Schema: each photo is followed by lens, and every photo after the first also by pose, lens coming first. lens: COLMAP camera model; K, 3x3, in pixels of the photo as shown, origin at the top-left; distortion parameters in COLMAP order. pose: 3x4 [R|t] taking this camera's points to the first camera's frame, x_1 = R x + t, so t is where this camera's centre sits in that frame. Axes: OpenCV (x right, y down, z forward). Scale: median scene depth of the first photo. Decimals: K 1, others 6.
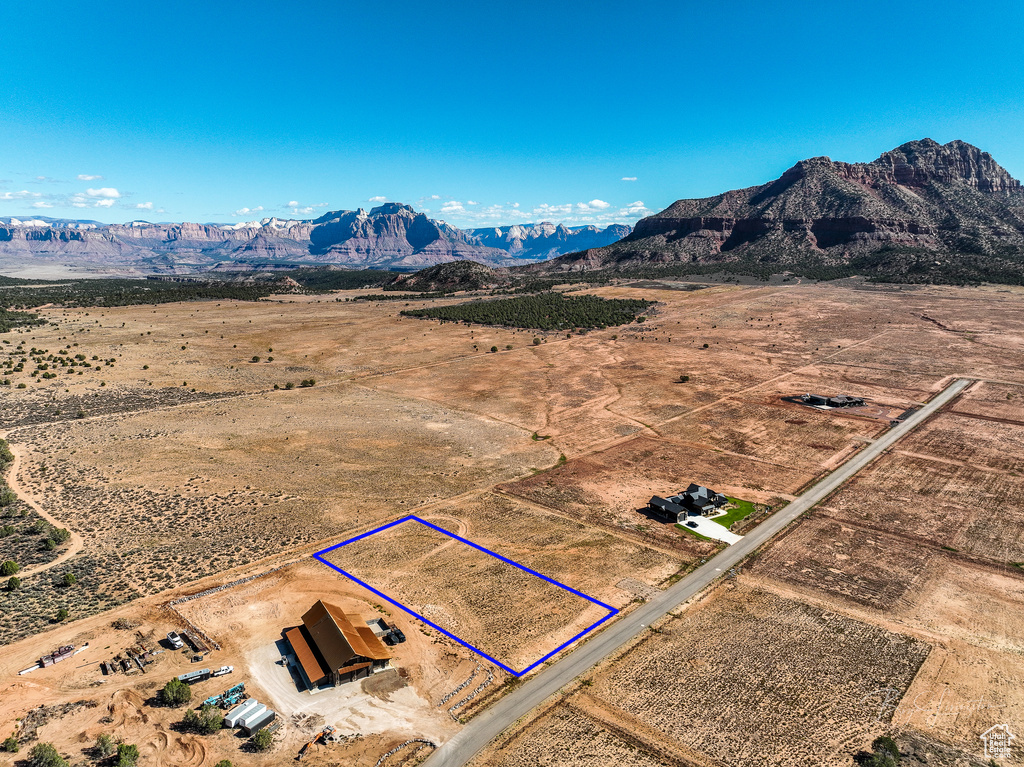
lens RADIAL K [[720.1, 0, 517.0], [0, 720.1, 378.7], [0, 0, 1]] dist [-0.004322, 0.022824]
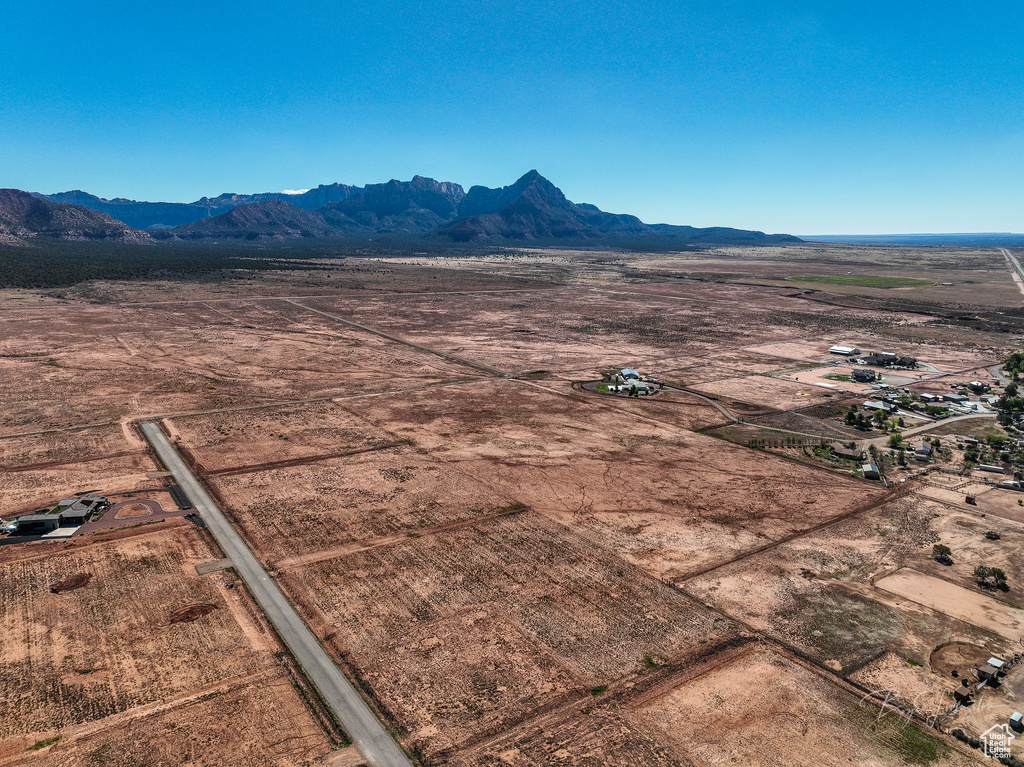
lens RADIAL K [[720.1, 0, 511.1], [0, 720.1, 379.4], [0, 0, 1]] dist [-0.004322, 0.022824]
pose [[0.241599, -0.194547, 0.950674, -0.010451], [0.183769, 0.971141, 0.152033, -0.045414], [-0.952816, 0.137973, 0.270378, 0.202686]]
